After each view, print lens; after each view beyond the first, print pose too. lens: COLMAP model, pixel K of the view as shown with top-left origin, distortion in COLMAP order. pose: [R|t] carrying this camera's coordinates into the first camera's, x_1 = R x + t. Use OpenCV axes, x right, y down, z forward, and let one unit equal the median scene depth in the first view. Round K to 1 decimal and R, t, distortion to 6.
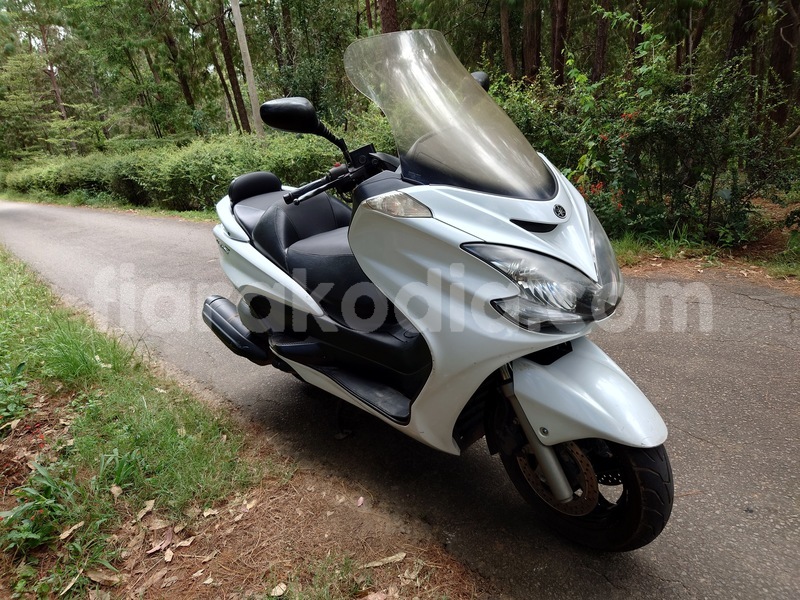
lens RADIAL K [[618.2, 0, 418.3], [0, 618.2, 298.8], [0, 0, 1]] dist [-0.004060, 0.004374]
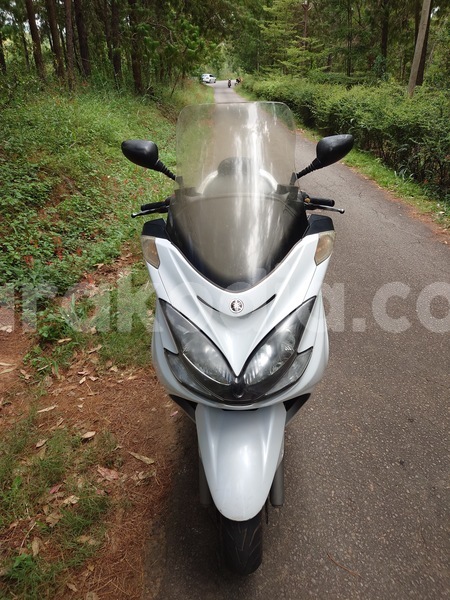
lens RADIAL K [[463.7, 0, 225.0], [0, 463.7, 300.0], [0, 0, 1]] dist [-0.004060, 0.004374]
pose [[0.734265, 0.419049, -0.534091, 0.137162], [-0.286138, 0.904485, 0.316280, -0.088313], [0.615613, -0.079410, 0.784037, 0.064383]]
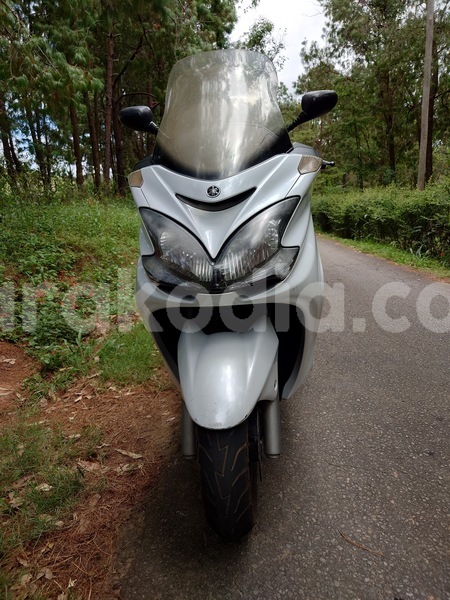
lens RADIAL K [[464.4, 0, 225.3], [0, 464.4, 302.5], [0, 0, 1]] dist [-0.001403, 0.007819]
pose [[0.697293, 0.236198, -0.676752, 0.175827], [-0.261704, 0.962861, 0.066407, -0.004093], [0.667303, 0.130803, 0.733210, 0.088475]]
